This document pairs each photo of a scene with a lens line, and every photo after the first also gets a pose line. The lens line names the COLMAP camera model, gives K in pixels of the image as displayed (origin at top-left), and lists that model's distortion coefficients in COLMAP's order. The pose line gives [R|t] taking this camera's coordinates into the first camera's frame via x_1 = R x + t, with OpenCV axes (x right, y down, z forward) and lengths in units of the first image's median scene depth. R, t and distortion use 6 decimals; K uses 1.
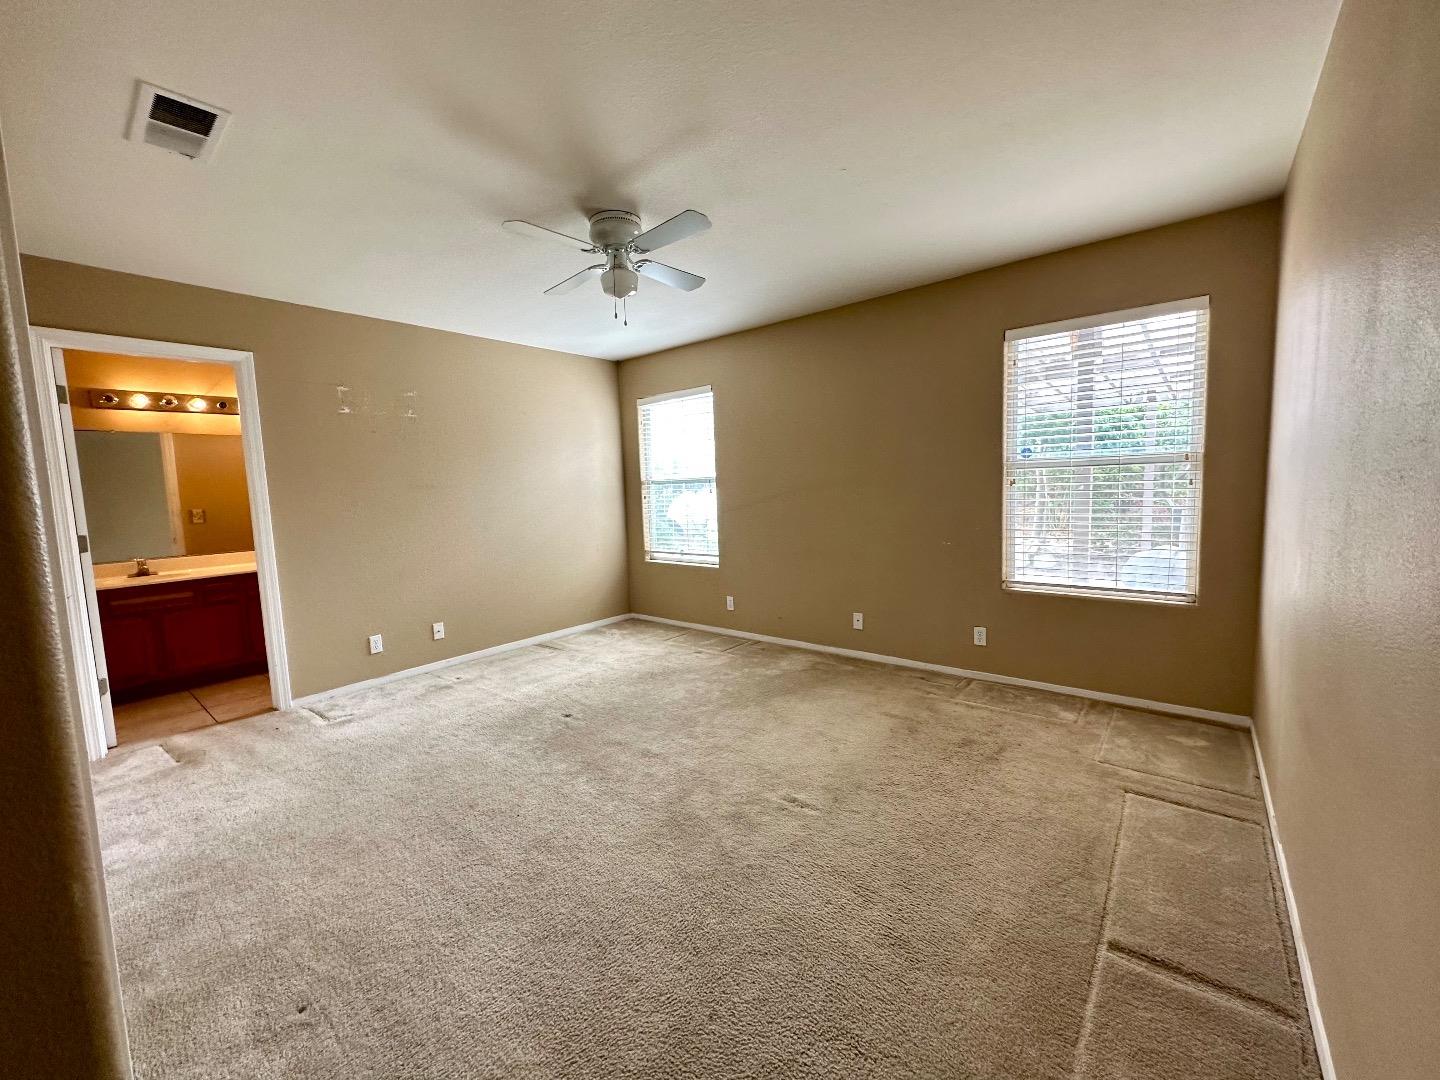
lens RADIAL K [[578.1, 0, 720.0], [0, 578.1, 540.0], [0, 0, 1]] dist [-0.000887, 0.000350]
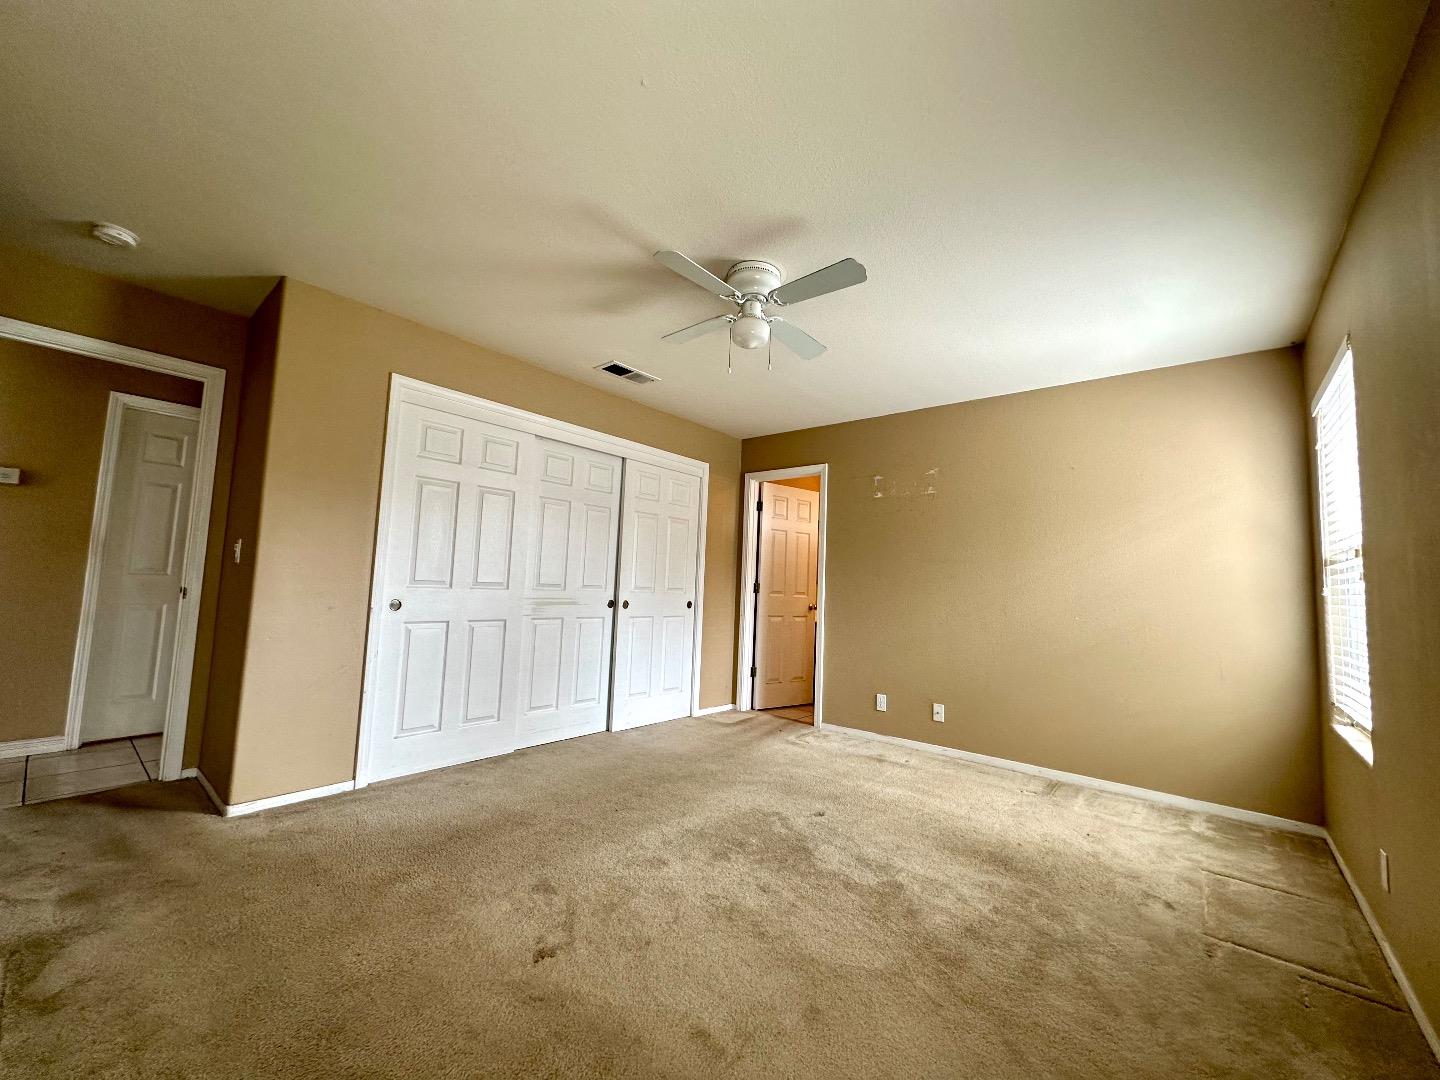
lens RADIAL K [[578.1, 0, 720.0], [0, 578.1, 540.0], [0, 0, 1]] dist [-0.000887, 0.000350]
pose [[-0.013944, -0.042729, -0.998989, 0.505523], [-0.133192, 0.990263, -0.040497, -0.039074], [0.990992, 0.132492, -0.019499, 0.664203]]
